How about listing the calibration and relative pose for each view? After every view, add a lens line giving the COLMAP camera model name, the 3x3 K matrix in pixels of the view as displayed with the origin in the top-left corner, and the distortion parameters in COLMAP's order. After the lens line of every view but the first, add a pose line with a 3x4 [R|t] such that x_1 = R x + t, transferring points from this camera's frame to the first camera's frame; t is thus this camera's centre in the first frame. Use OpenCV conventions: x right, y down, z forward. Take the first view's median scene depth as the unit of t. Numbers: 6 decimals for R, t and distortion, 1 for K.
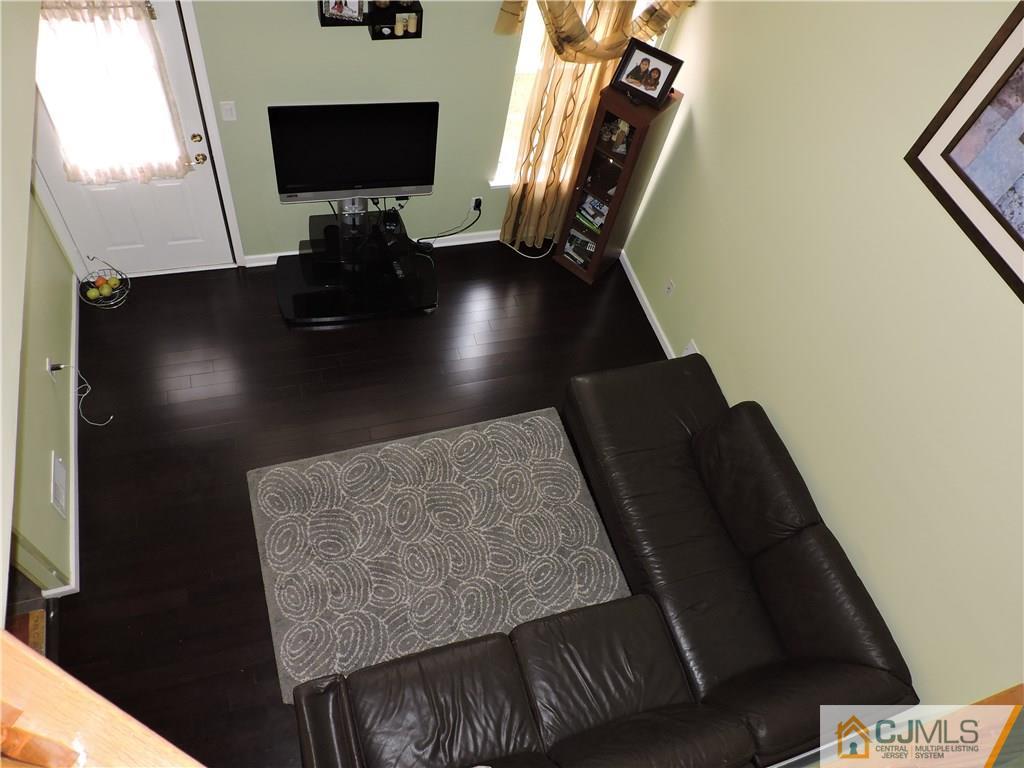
lens RADIAL K [[728.6, 0, 513.7], [0, 728.6, 386.9], [0, 0, 1]] dist [-0.019489, 0.009626]
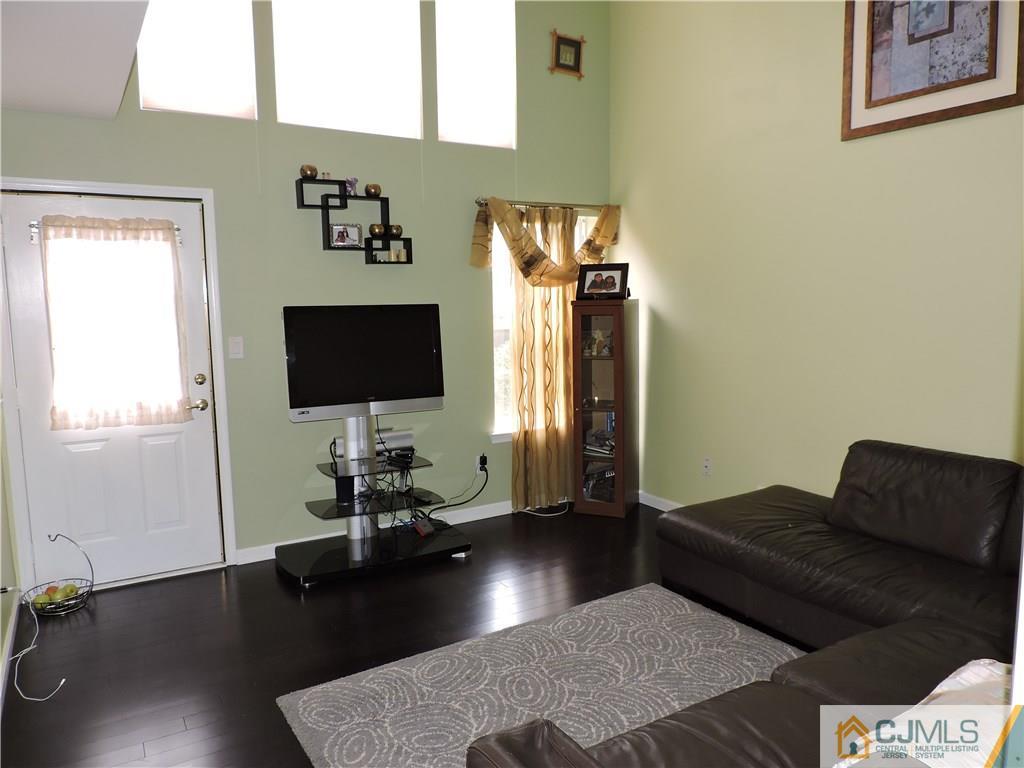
lens RADIAL K [[728.6, 0, 515.9], [0, 728.6, 386.8], [0, 0, 1]] dist [-0.020041, 0.003726]
pose [[0.952274, -0.207327, 0.224033, -0.250959], [0.305165, 0.629707, -0.714383, 0.474611], [0.007035, 0.748655, 0.662922, 0.360712]]
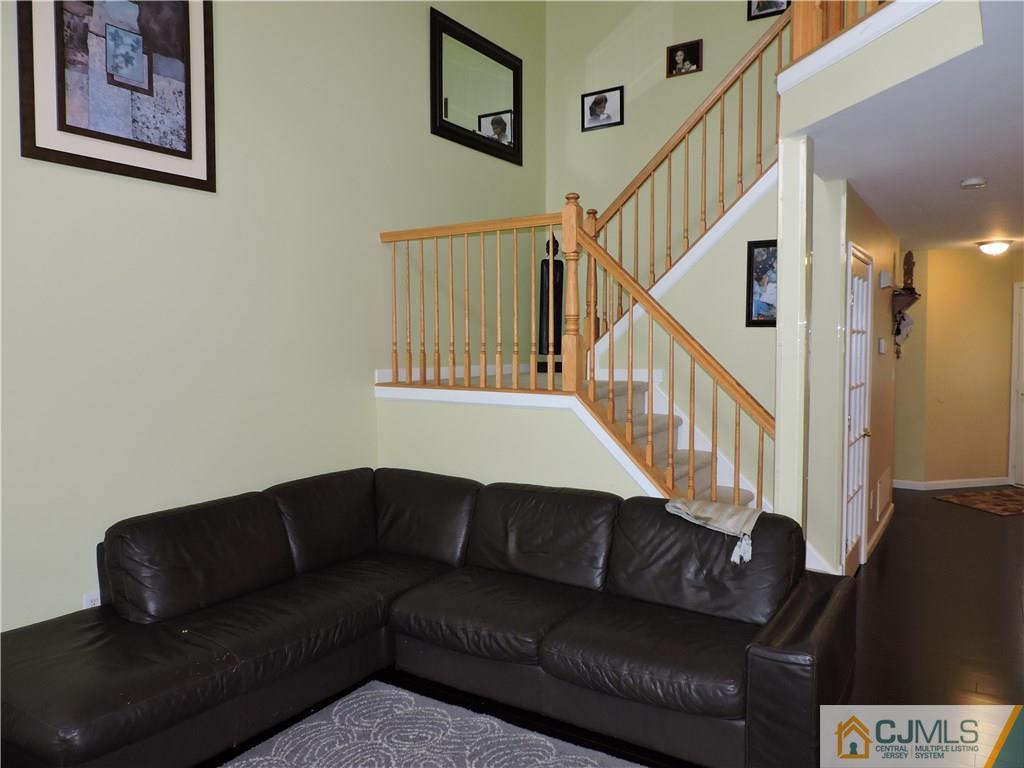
lens RADIAL K [[728.6, 0, 515.9], [0, 728.6, 386.8], [0, 0, 1]] dist [-0.020041, 0.003726]
pose [[-0.624654, -0.212812, 0.751345, -0.457018], [0.589210, 0.502988, 0.632325, -0.275808], [-0.512484, 0.837684, -0.188802, 0.799837]]
